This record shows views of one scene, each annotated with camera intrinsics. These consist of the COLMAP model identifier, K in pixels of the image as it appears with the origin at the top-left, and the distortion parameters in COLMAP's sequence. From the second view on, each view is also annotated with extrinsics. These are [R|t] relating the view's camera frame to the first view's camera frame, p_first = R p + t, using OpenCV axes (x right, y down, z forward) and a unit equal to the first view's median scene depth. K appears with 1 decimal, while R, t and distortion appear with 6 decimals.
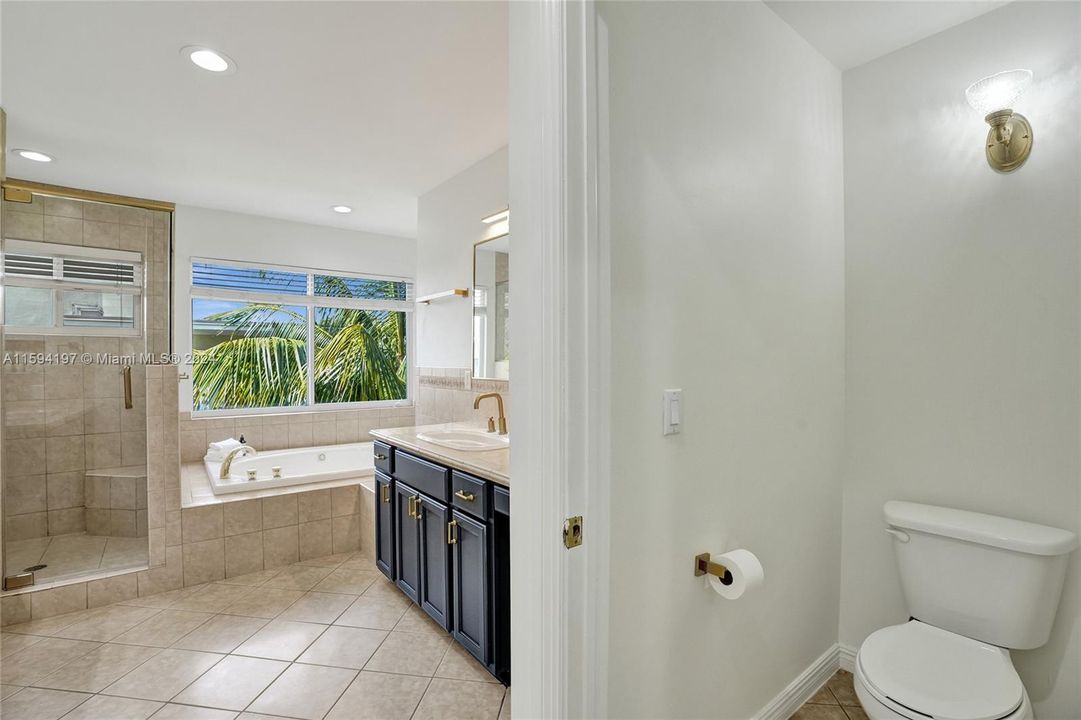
lens RADIAL K [[505.5, 0, 543.0], [0, 505.5, 369.0], [0, 0, 1]] dist [-0.074359, 0.026756]
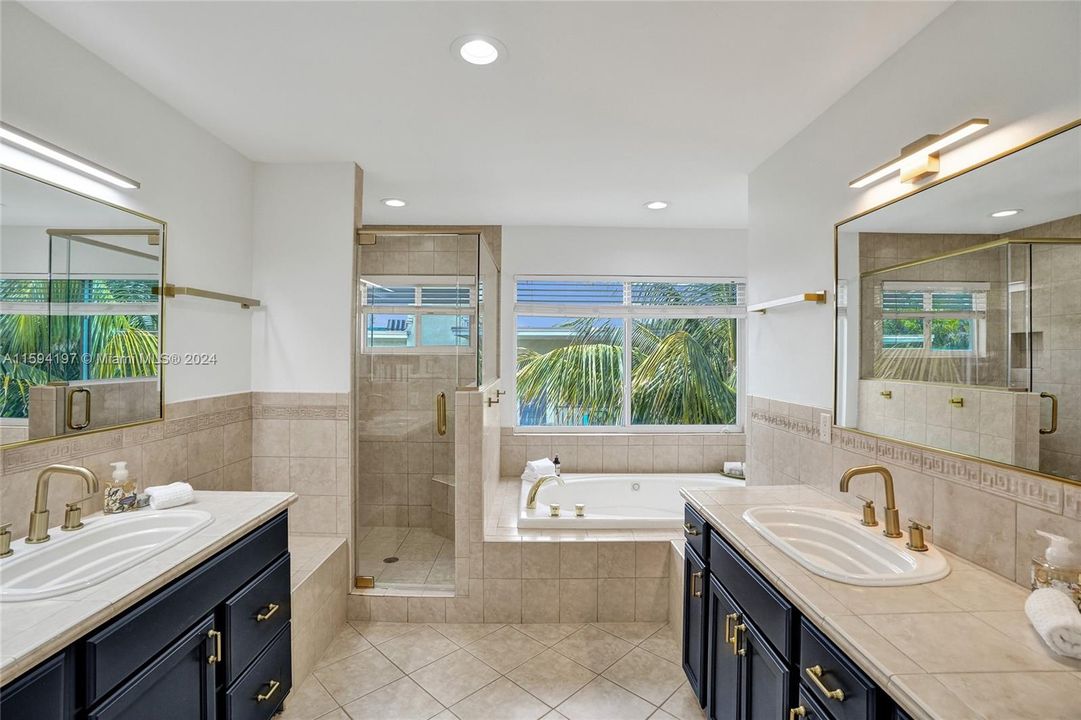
lens RADIAL K [[498.4, 0, 539.3], [0, 498.4, 352.5], [0, 0, 1]] dist [-0.072282, 0.025139]
pose [[0.792204, -0.000331, -0.610256, -0.055782], [-0.012991, 0.999764, -0.017406, -0.061759], [0.610118, 0.021717, 0.792013, 0.255790]]
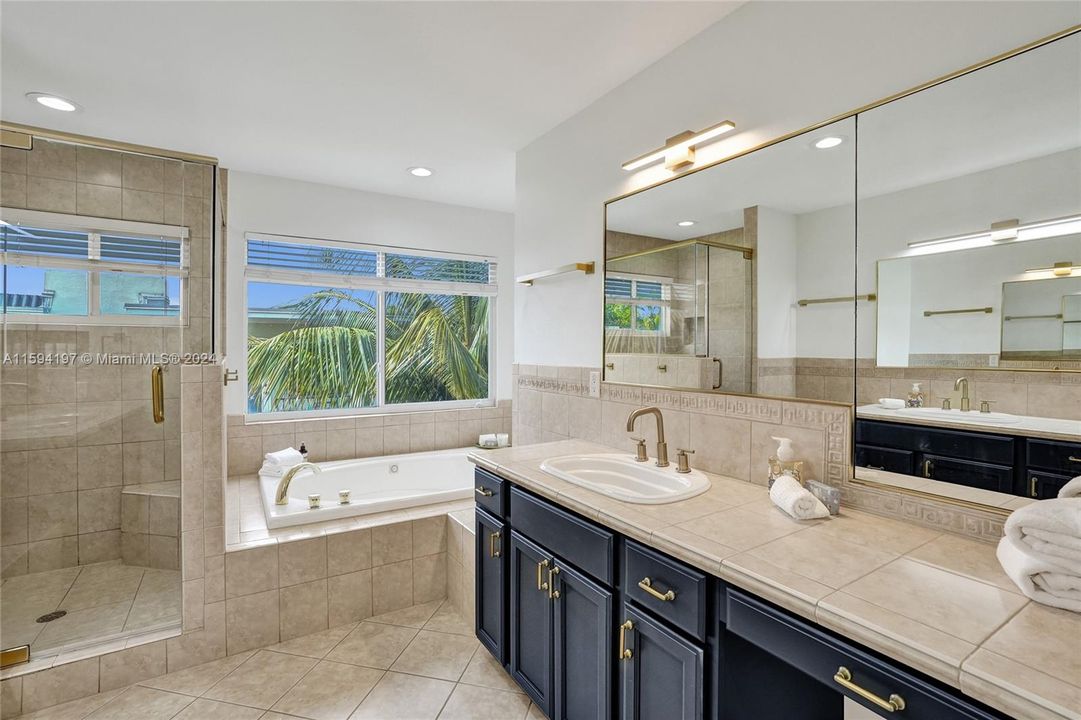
lens RADIAL K [[500.5, 0, 539.0], [0, 500.5, 351.4], [0, 0, 1]] dist [-0.059672, 0.026443]
pose [[0.994667, 0.001186, -0.103132, -0.154620], [-0.002135, 0.999956, -0.009084, -0.019850], [0.103116, 0.009256, 0.994626, 0.254885]]
